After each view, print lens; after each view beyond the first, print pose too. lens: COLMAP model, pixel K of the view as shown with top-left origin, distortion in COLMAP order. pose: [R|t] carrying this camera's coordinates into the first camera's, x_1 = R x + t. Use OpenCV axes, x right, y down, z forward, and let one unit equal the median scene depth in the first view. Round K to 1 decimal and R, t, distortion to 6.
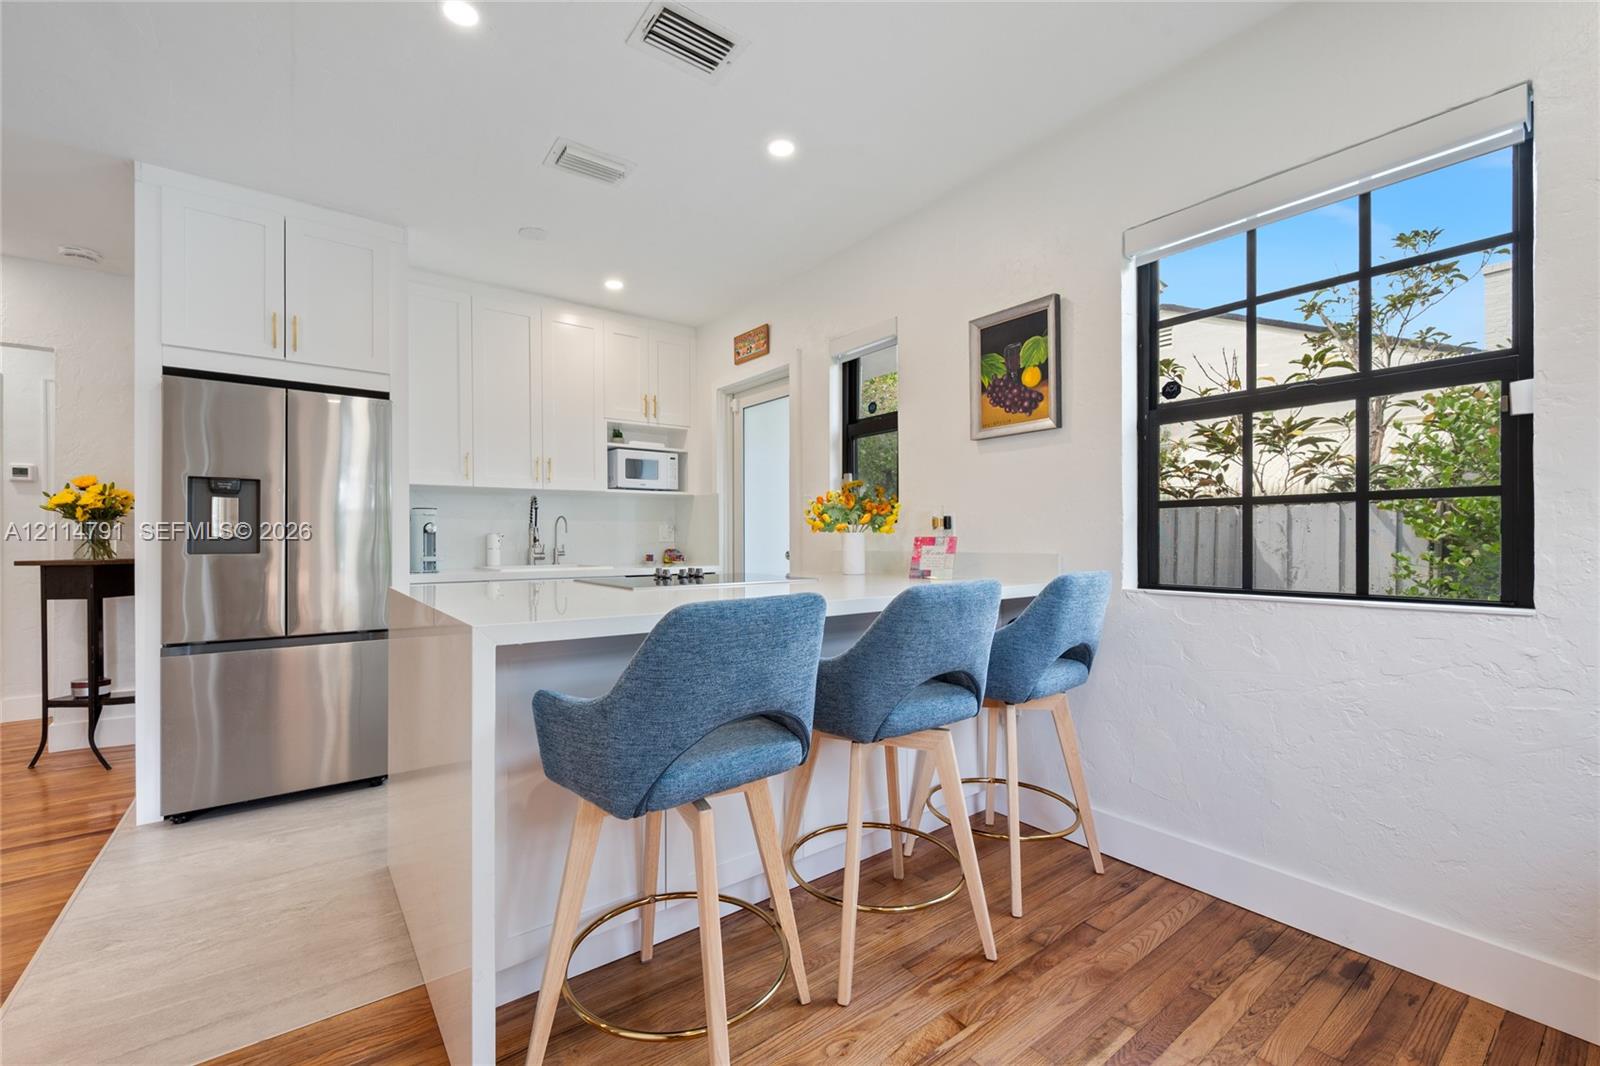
lens RADIAL K [[656.0, 0, 781.5], [0, 656.0, 539.7], [0, 0, 1]] dist [-0.000475, -0.000154]
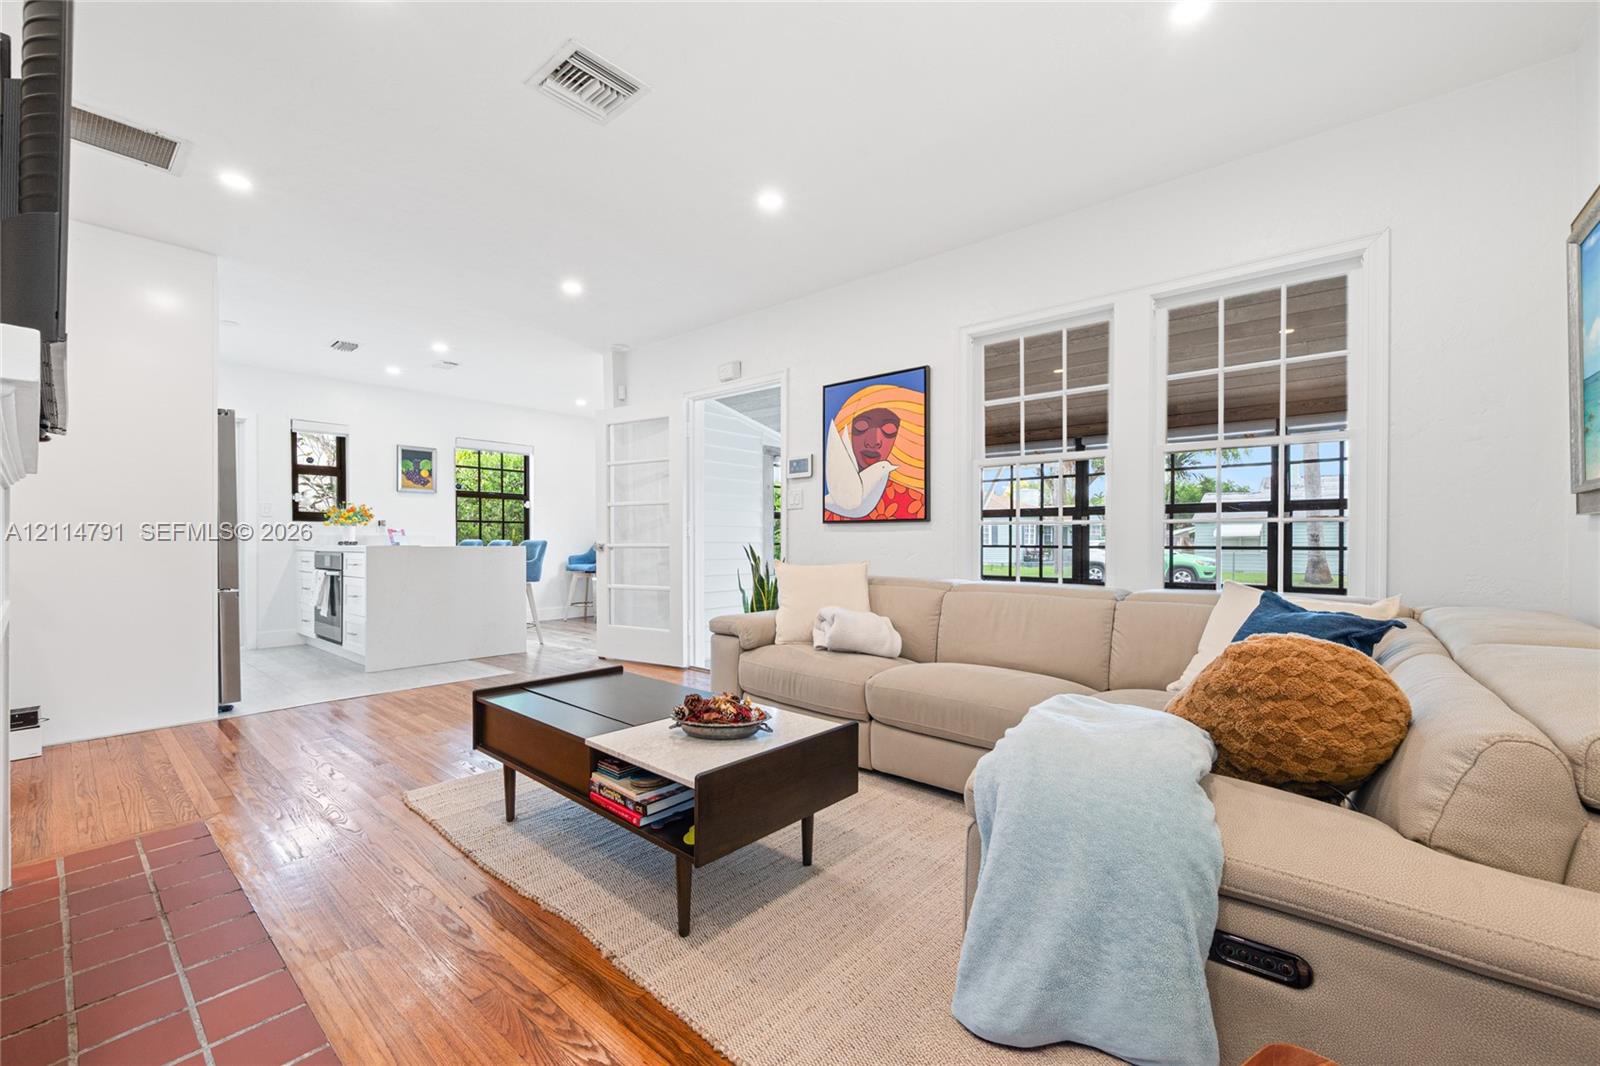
lens RADIAL K [[656.0, 0, 781.5], [0, 656.0, 539.7], [0, 0, 1]] dist [-0.000475, -0.000154]
pose [[-0.210739, 0.005729, 0.977526, -2.640441], [0.000552, 0.999983, -0.005742, 0.053453], [-0.977542, -0.000670, -0.210738, 0.089017]]
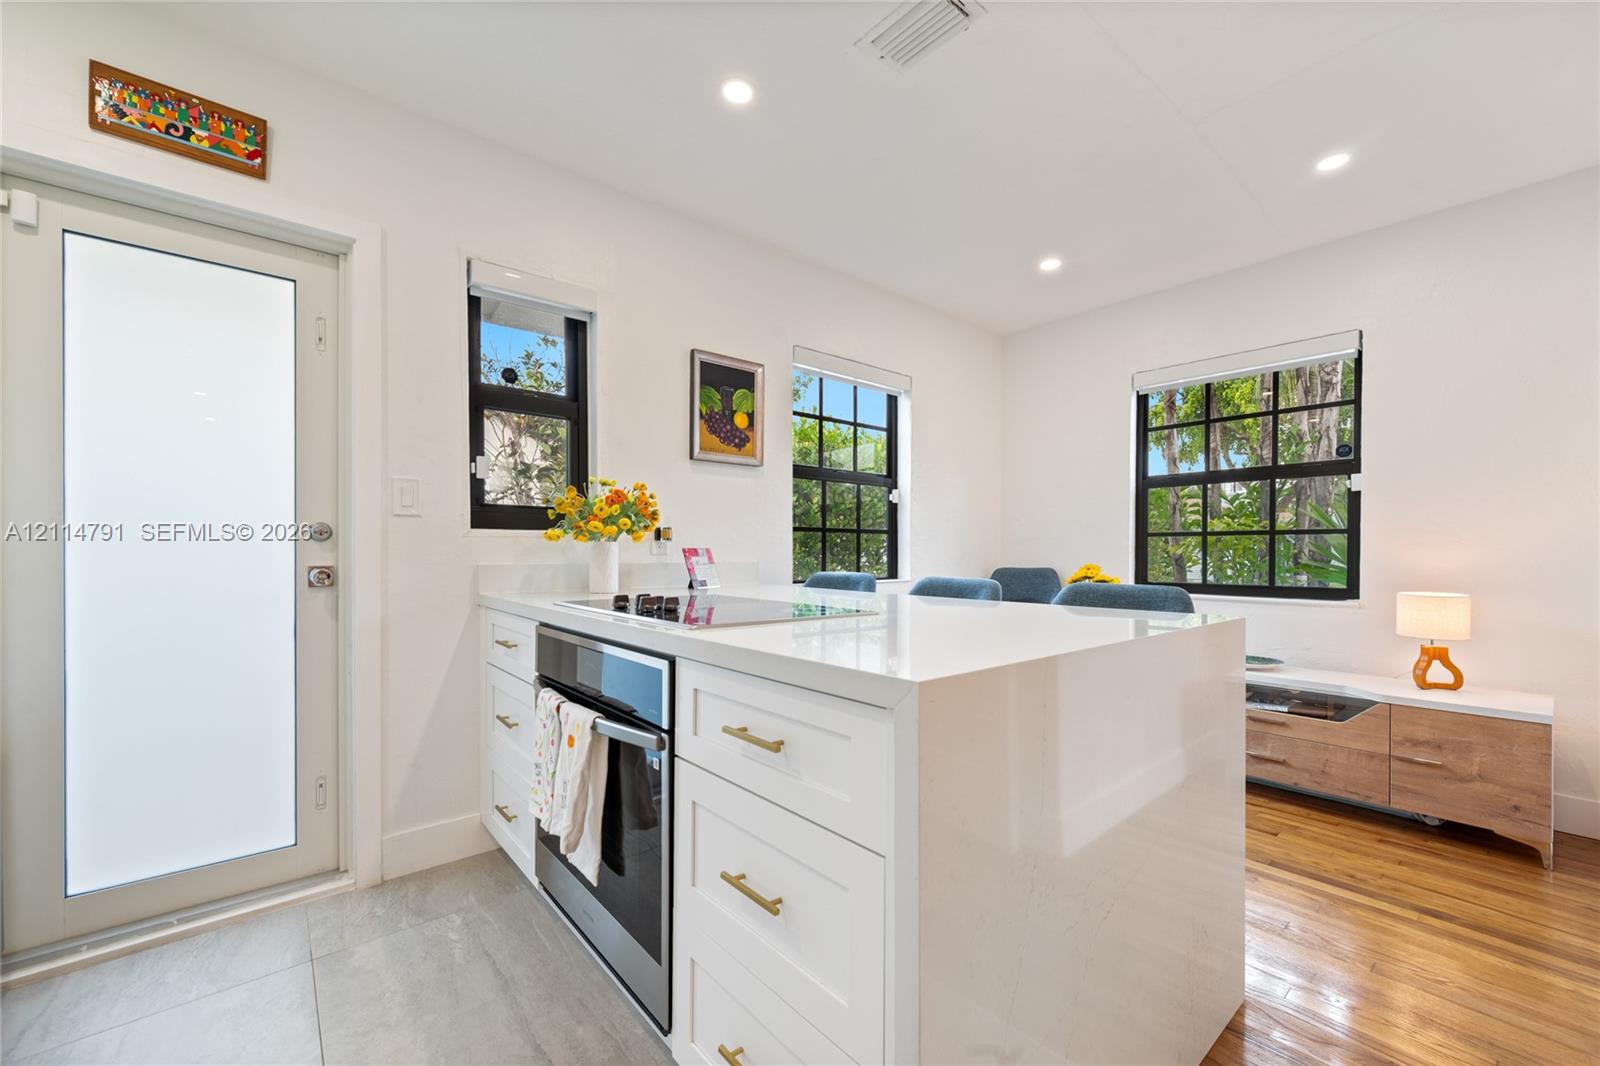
lens RADIAL K [[636.5, 0, 796.4], [0, 636.5, 552.7], [0, 0, 1]] dist [-0.000937, -0.000209]
pose [[-0.057630, -0.001291, 0.998337, -0.809494], [-0.003540, 0.999993, 0.001089, 0.000798], [-0.998332, -0.003471, -0.057635, 0.940050]]
